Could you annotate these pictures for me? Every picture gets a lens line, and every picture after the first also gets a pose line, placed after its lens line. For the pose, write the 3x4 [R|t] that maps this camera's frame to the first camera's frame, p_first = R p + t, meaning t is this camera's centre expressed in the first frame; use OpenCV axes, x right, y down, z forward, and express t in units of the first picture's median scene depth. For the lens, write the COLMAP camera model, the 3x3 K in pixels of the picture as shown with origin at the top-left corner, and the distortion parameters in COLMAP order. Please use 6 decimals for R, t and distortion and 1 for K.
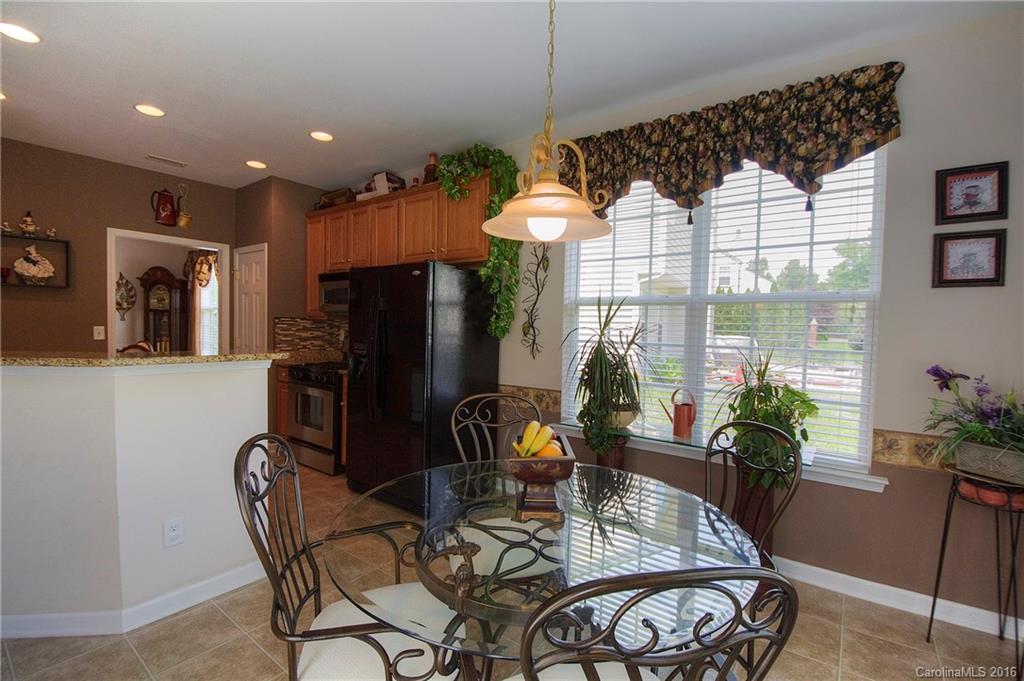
lens RADIAL K [[451.8, 0, 517.3], [0, 451.8, 338.5], [0, 0, 1]] dist [0.015625, -0.026993]
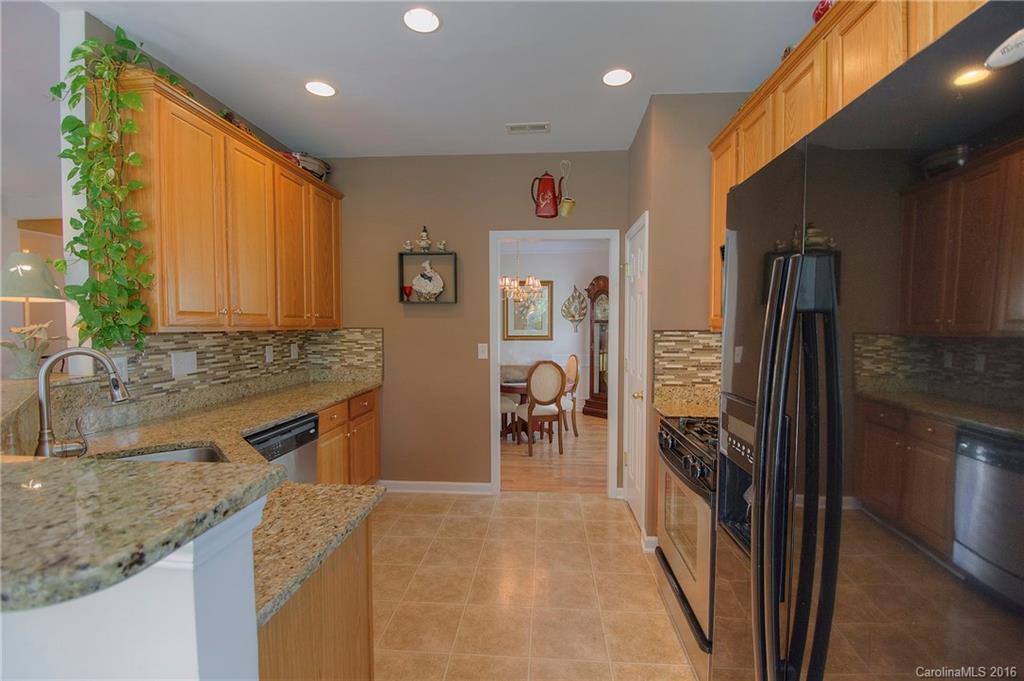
lens RADIAL K [[451.8, 0, 517.3], [0, 451.8, 338.5], [0, 0, 1]] dist [0.015625, -0.026993]
pose [[0.549244, 0.000859, -0.835662, -0.136352], [-0.008016, 0.999959, -0.004241, -0.032050], [0.835624, 0.009029, 0.549228, 0.523081]]
